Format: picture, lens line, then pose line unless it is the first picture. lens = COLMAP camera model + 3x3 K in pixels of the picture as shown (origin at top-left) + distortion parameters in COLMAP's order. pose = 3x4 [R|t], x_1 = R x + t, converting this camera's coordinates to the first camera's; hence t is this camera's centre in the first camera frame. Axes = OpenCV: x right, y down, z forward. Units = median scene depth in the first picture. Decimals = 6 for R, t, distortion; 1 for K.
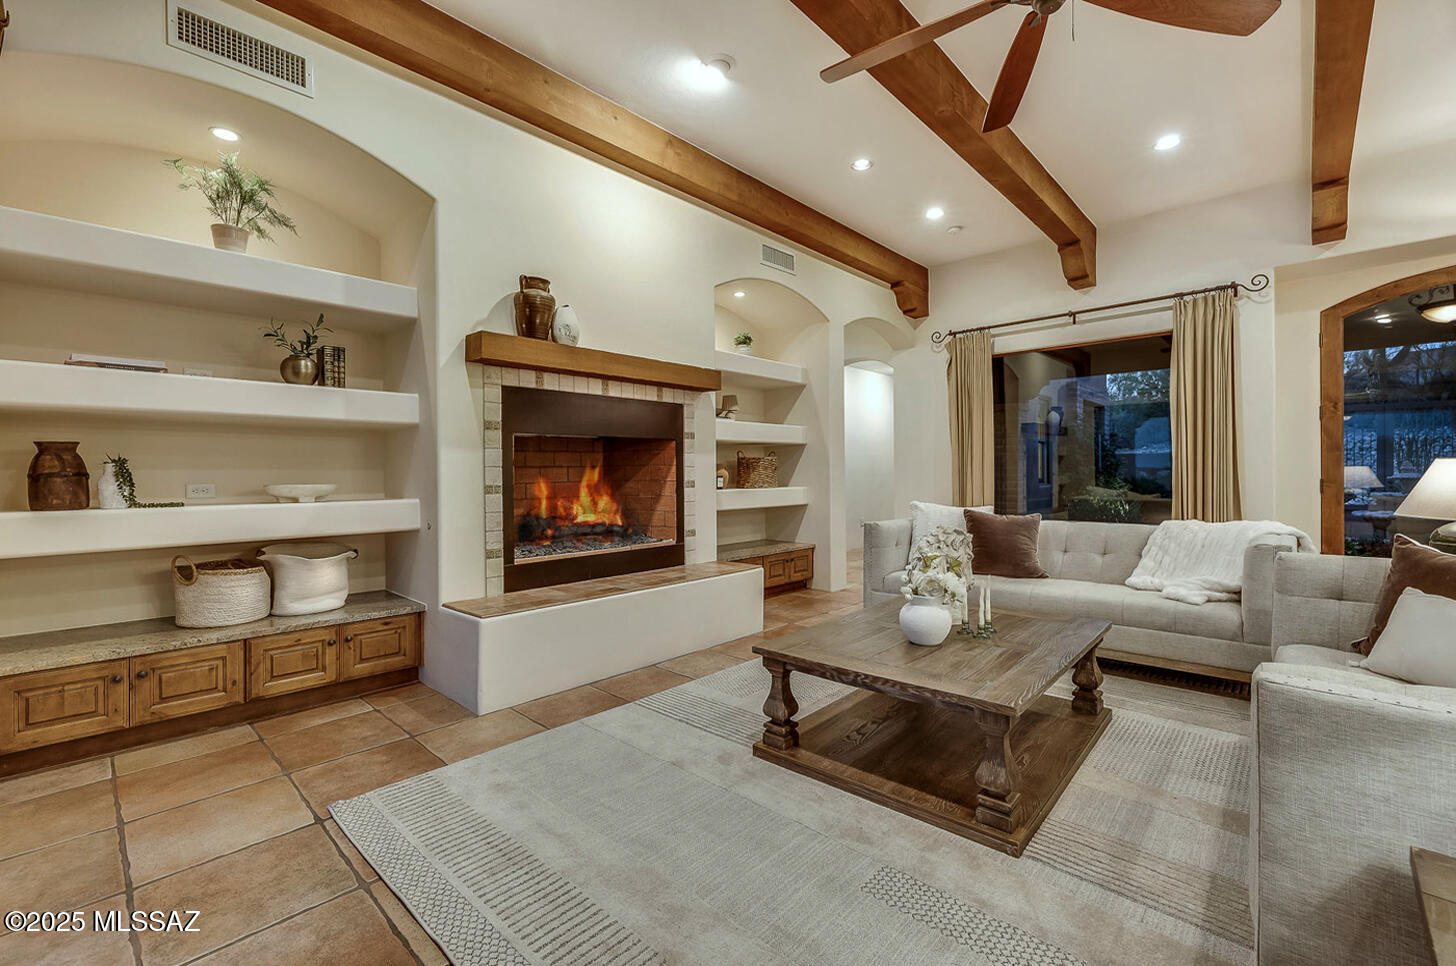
lens RADIAL K [[613.6, 0, 719.7], [0, 613.6, 473.3], [0, 0, 1]] dist [-0.001066, -0.000222]
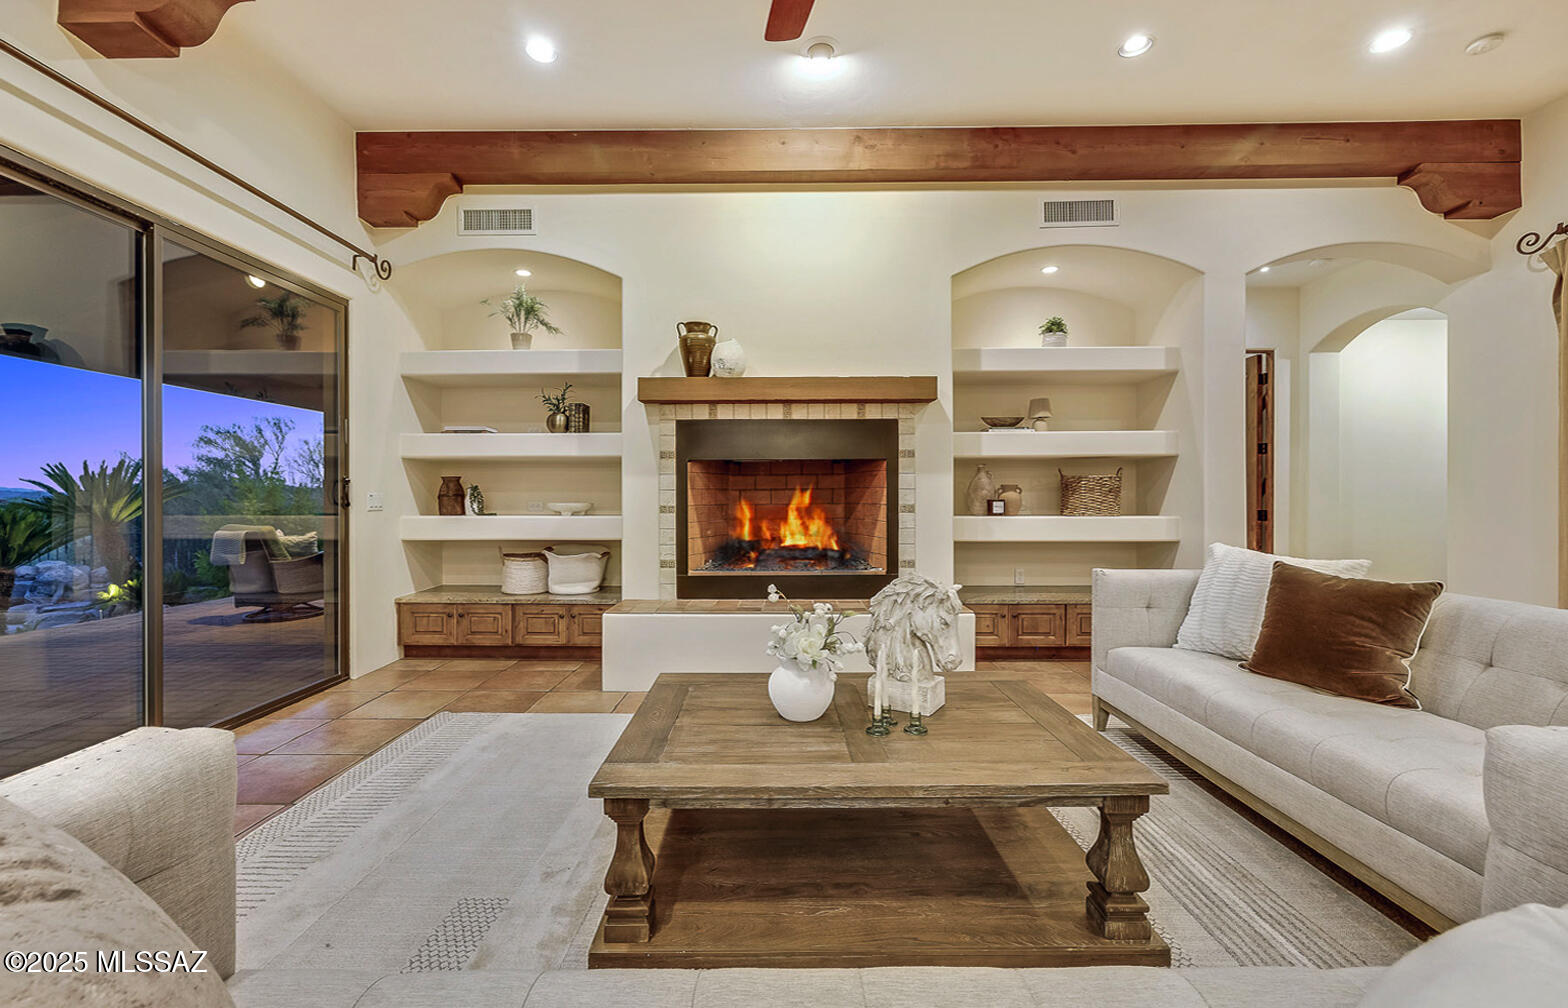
lens RADIAL K [[641.9, 0, 784.3], [0, 641.9, 495.4], [0, 0, 1]] dist [0.002171, 0.000675]
pose [[0.686963, 0.004916, -0.726676, 0.593670], [-0.003892, 0.999988, 0.003085, -0.004731], [0.726682, 0.000709, 0.686973, 0.276285]]
